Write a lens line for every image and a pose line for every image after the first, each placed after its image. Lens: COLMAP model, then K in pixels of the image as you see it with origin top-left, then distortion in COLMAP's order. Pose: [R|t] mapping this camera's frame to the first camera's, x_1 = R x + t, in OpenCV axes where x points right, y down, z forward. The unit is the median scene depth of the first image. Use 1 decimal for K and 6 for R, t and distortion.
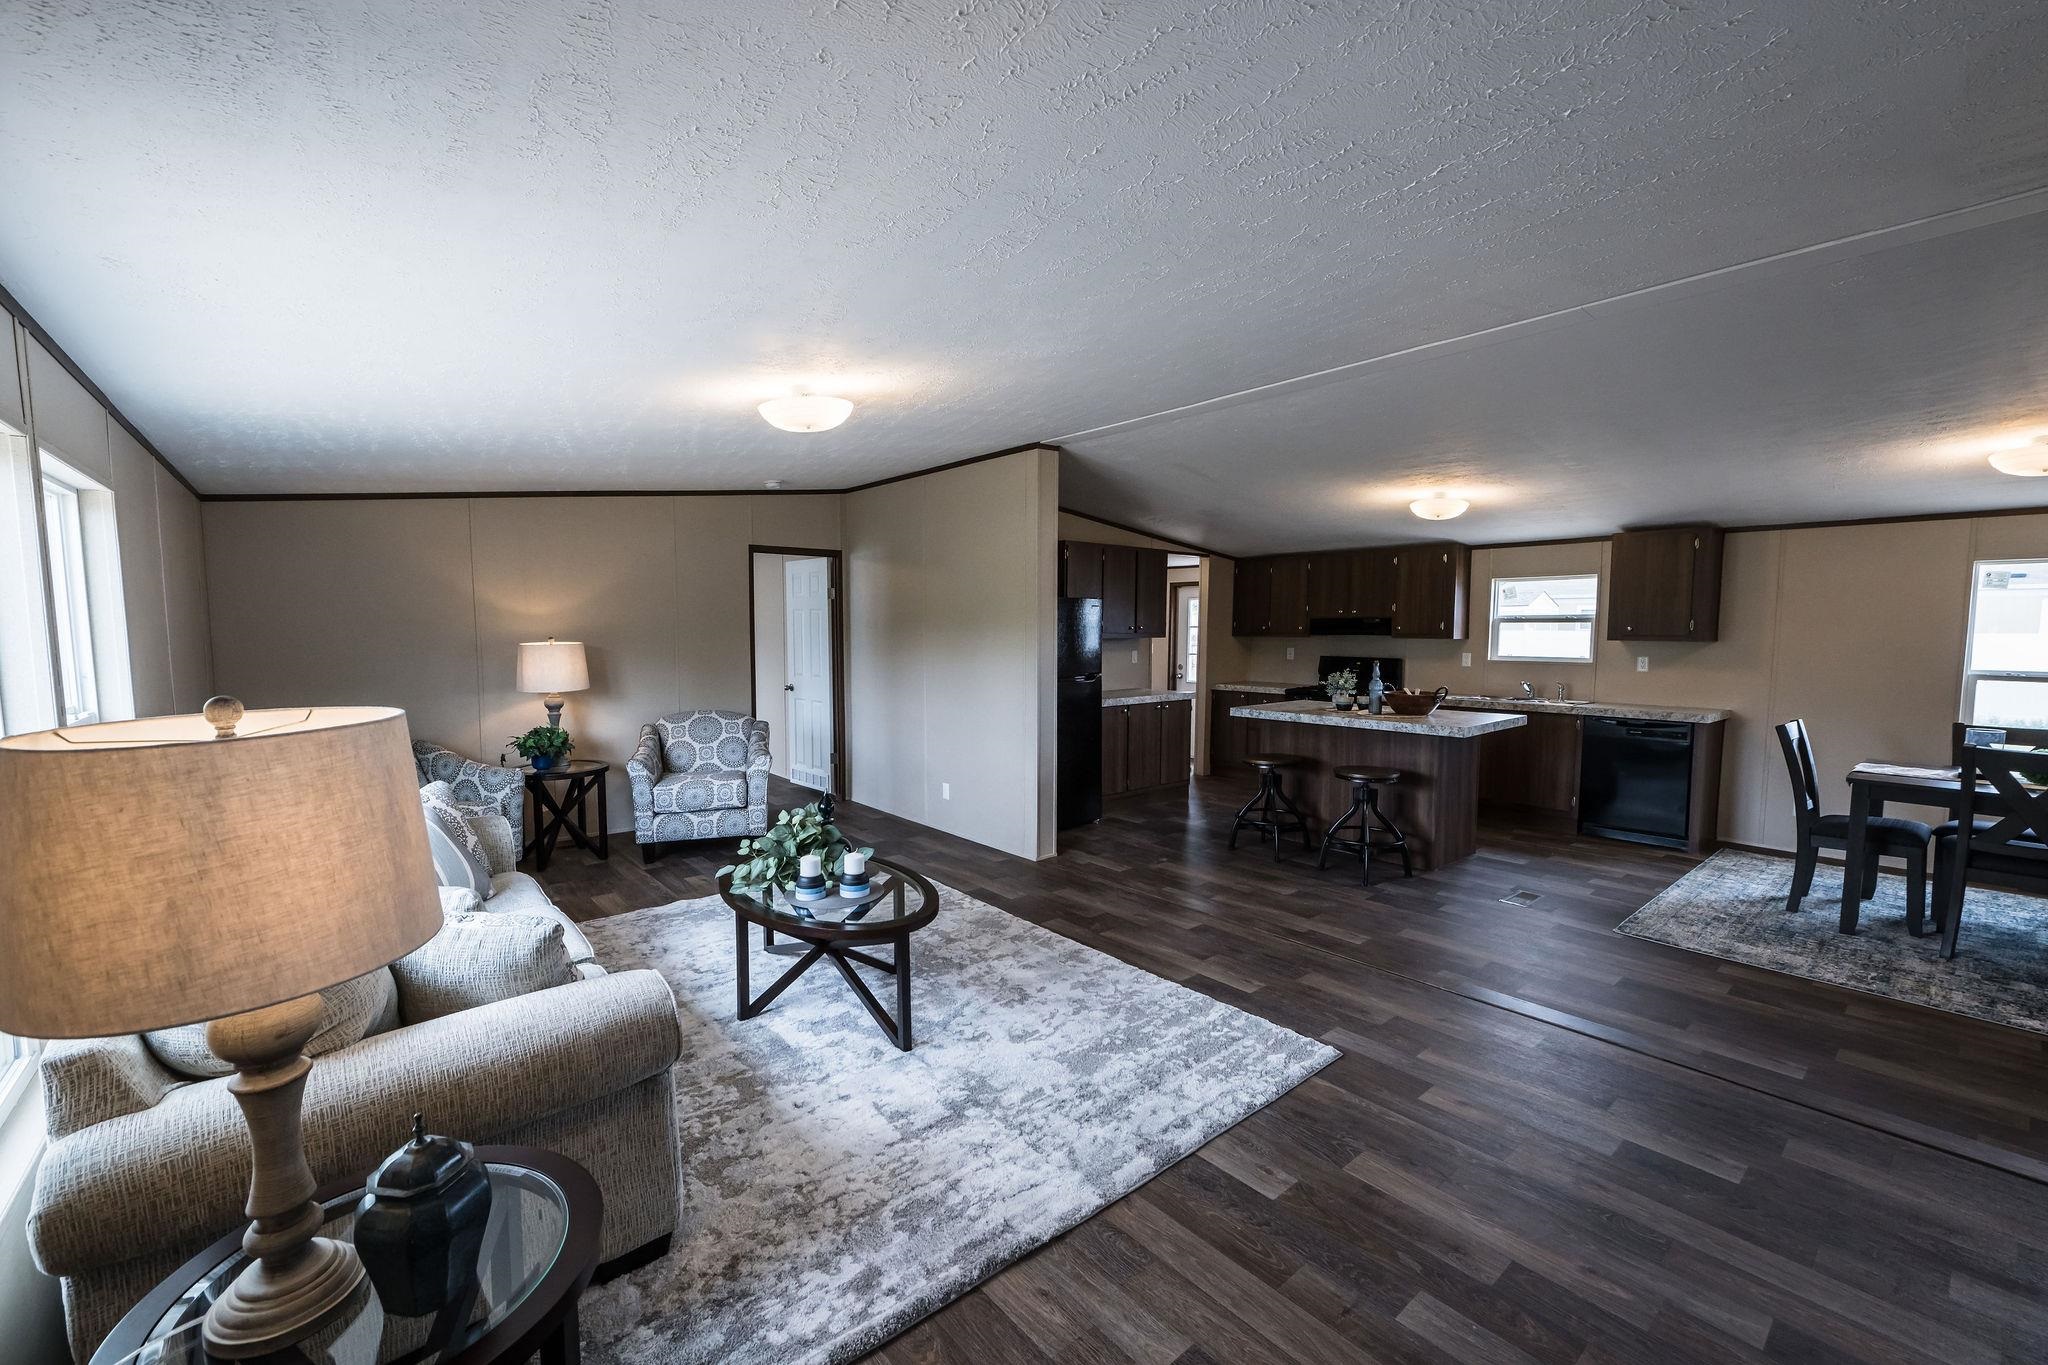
lens RADIAL K [[833.3, 0, 1024.0], [0, 833.3, 682.5], [0, 0, 1]] dist [0.000466, 0.000114]
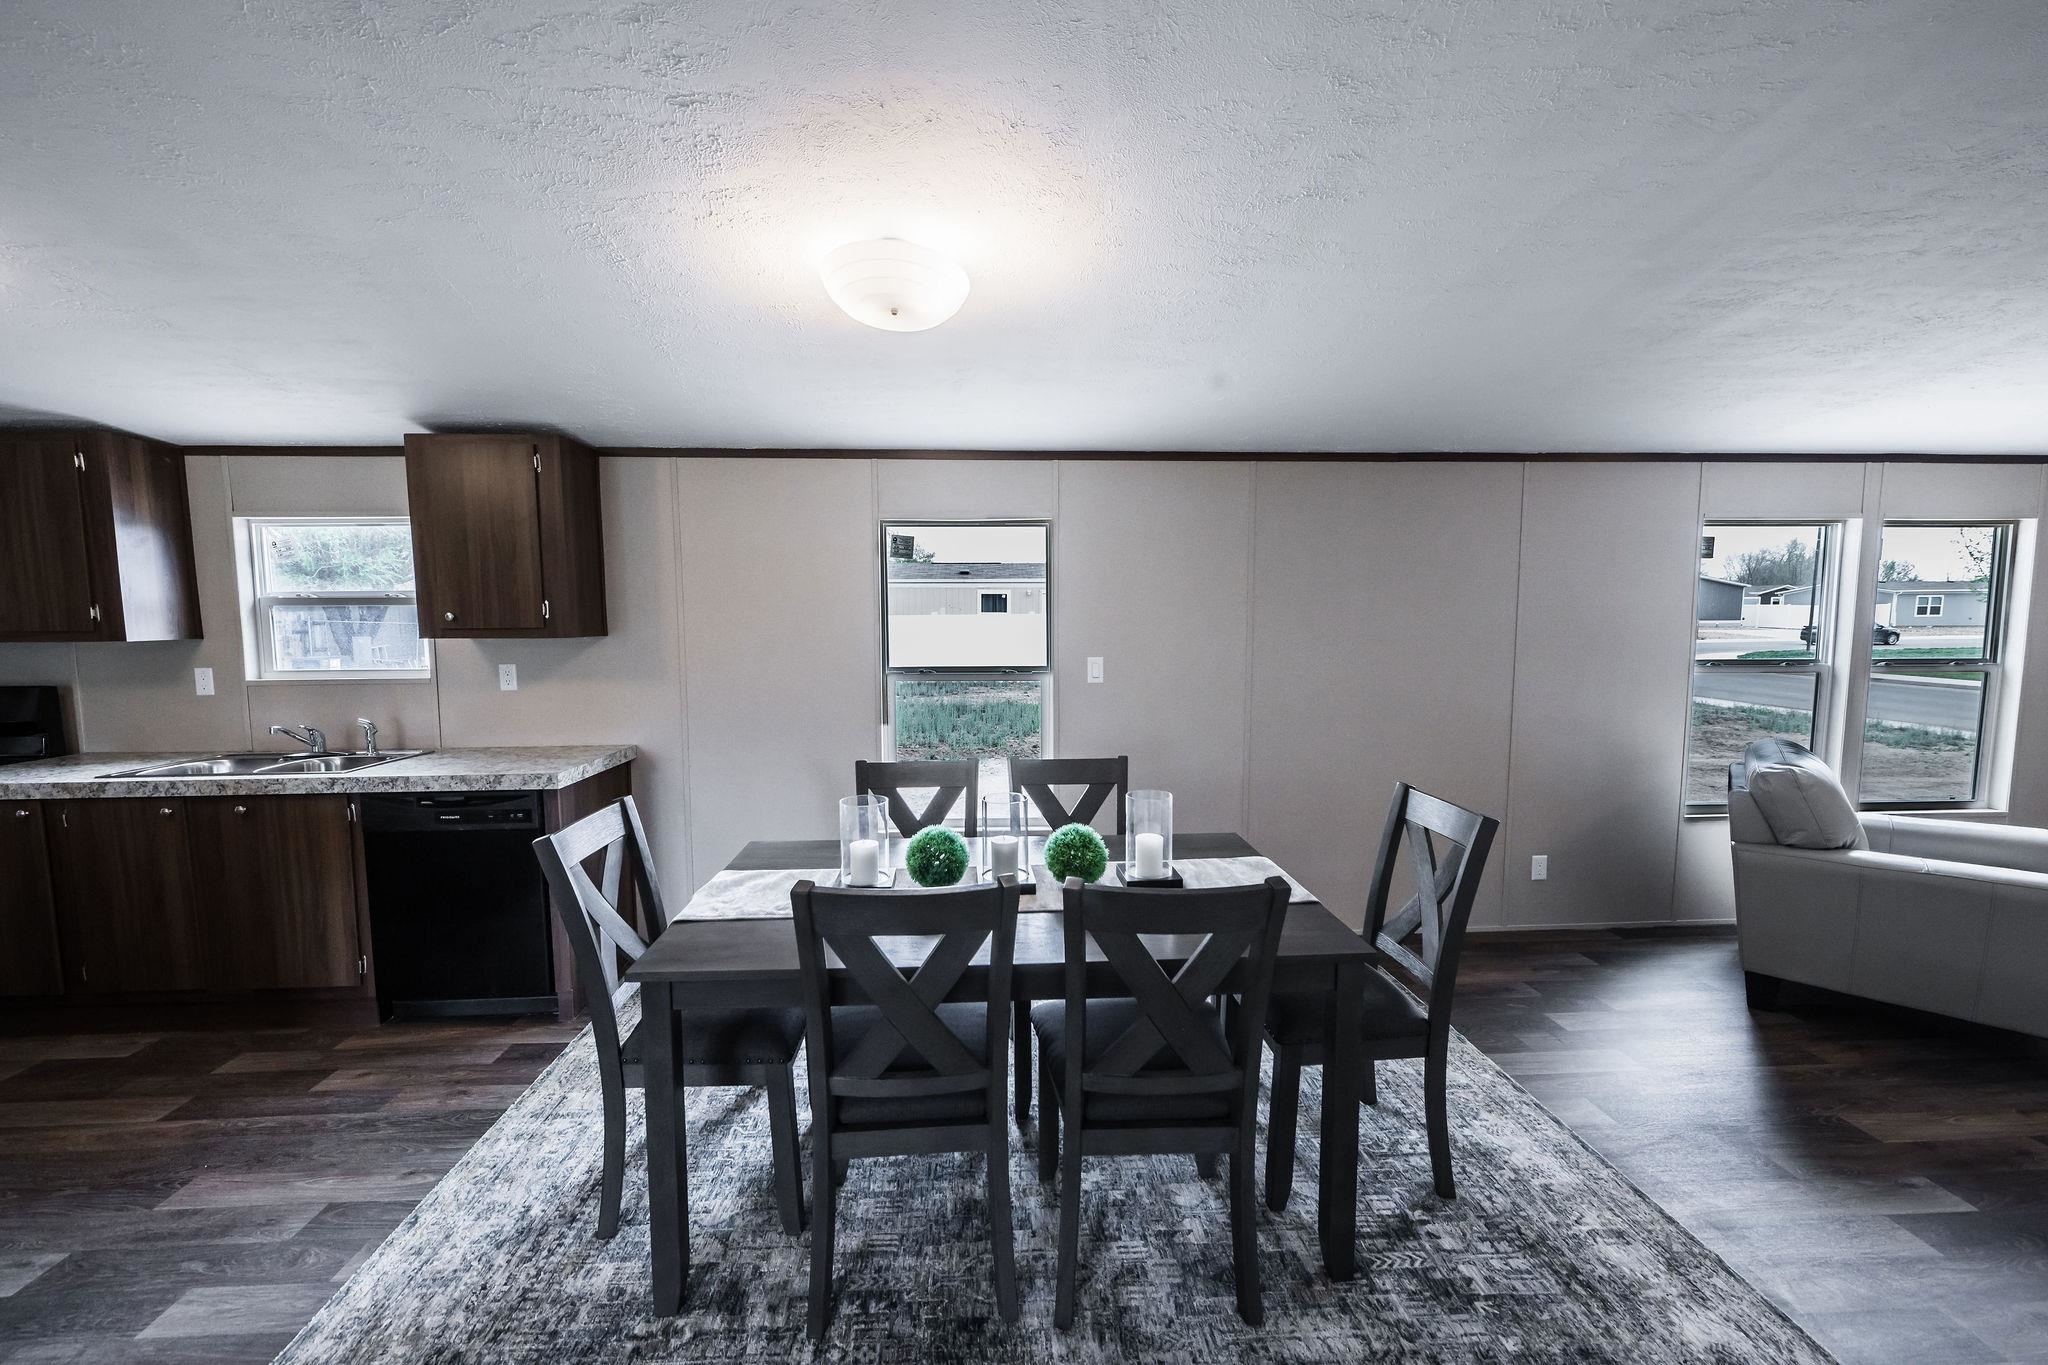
lens RADIAL K [[807.0, 0, 1018.9], [0, 807.0, 682.7], [0, 0, 1]] dist [-0.001702, 0.000025]
pose [[0.600509, -0.077323, 0.795871, 0.526702], [0.059680, 0.996872, 0.051821, -0.026994], [-0.797388, 0.016379, 0.603245, 0.396132]]
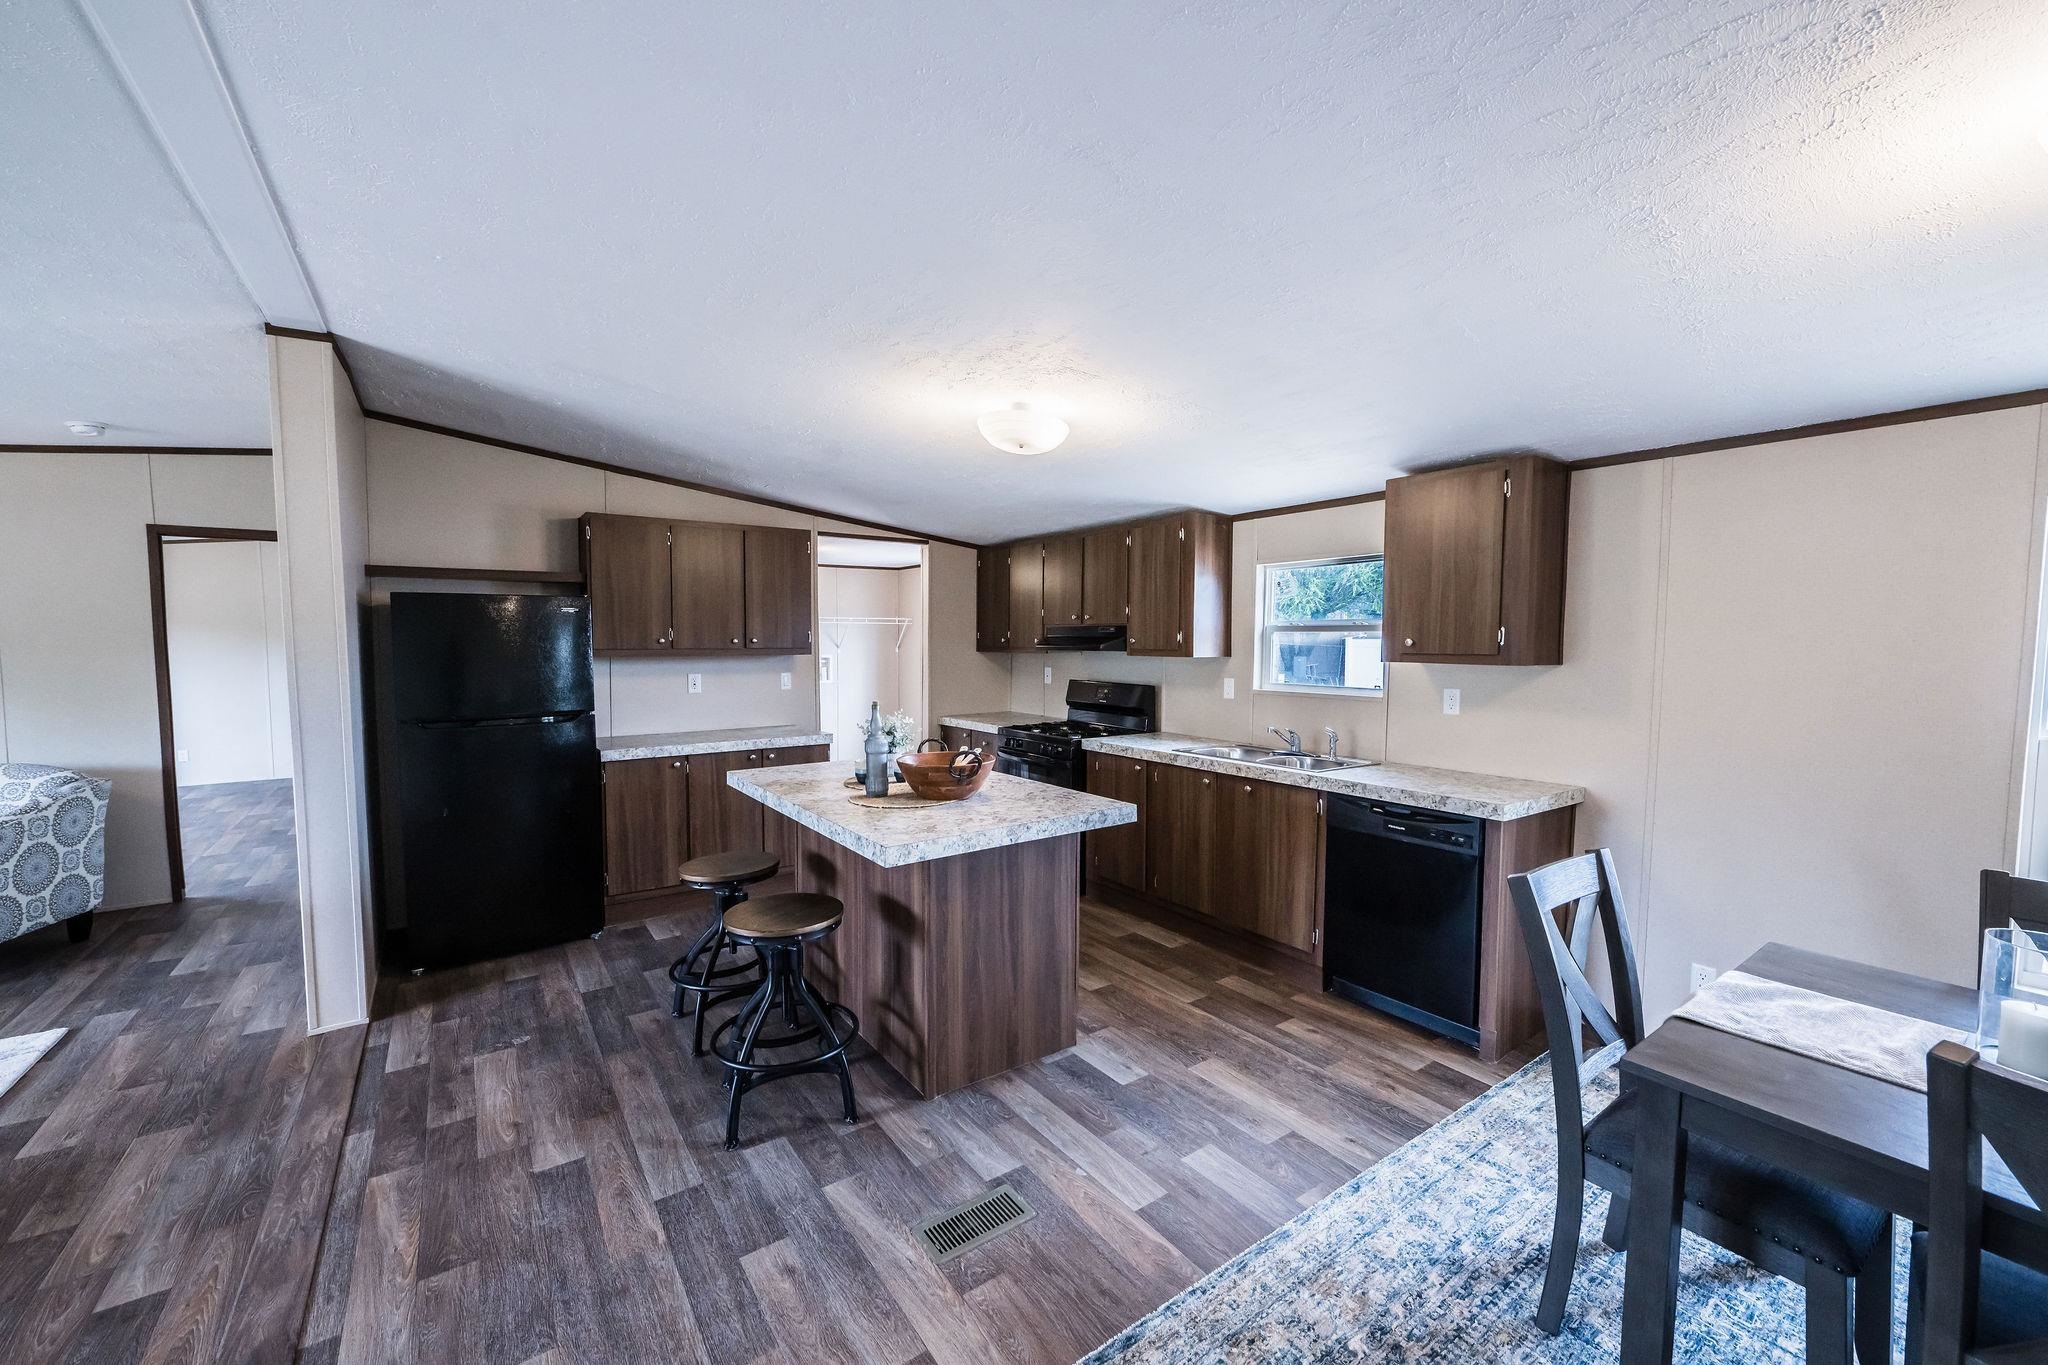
lens RADIAL K [[807.0, 0, 1018.9], [0, 807.0, 682.7], [0, 0, 1]] dist [-0.001702, 0.000025]
pose [[0.996183, 0.002863, -0.087247, 0.502352], [-0.003809, 0.999936, -0.010683, -0.029184], [0.087211, 0.010974, 0.996129, 0.416559]]
